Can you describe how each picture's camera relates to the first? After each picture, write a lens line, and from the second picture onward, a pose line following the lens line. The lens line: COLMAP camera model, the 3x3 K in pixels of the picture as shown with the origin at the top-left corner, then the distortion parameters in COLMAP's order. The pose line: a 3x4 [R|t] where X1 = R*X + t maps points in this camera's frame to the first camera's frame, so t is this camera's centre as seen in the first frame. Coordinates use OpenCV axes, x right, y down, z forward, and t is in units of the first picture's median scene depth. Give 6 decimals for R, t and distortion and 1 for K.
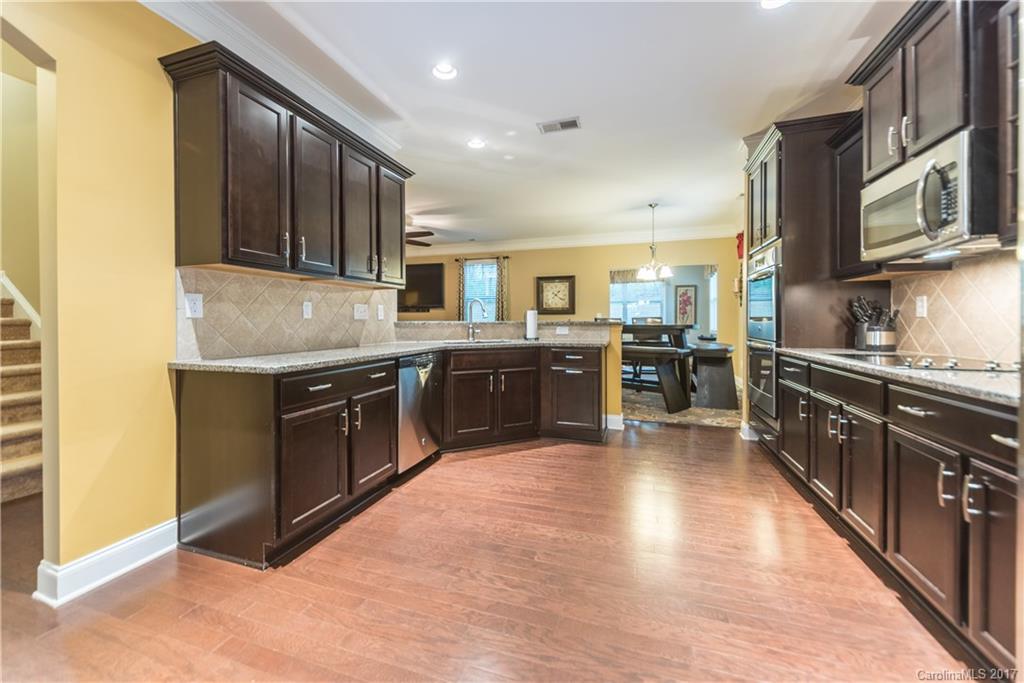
lens RADIAL K [[389.0, 0, 514.7], [0, 389.0, 320.7], [0, 0, 1]] dist [-0.002363, -0.000313]
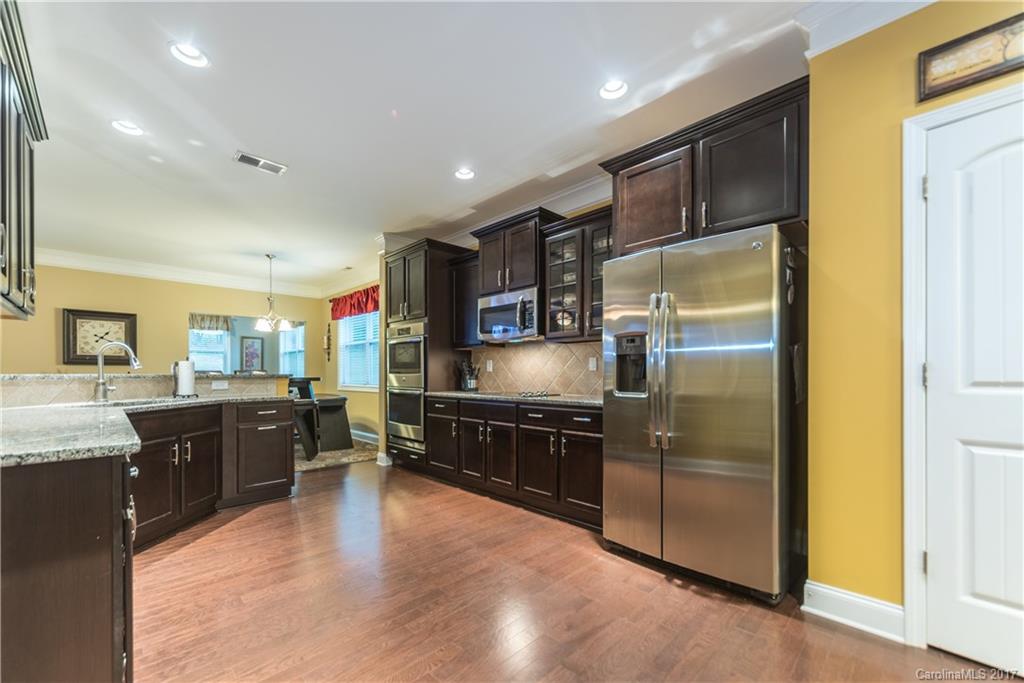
lens RADIAL K [[389.0, 0, 489.6], [0, 389.0, 369.7], [0, 0, 1]] dist [-0.002363, -0.000313]
pose [[0.489081, 0.009769, 0.872184, -0.371966], [-0.000368, 0.999940, -0.010993, 0.000906], [-0.872239, 0.005056, 0.489055, 0.062493]]
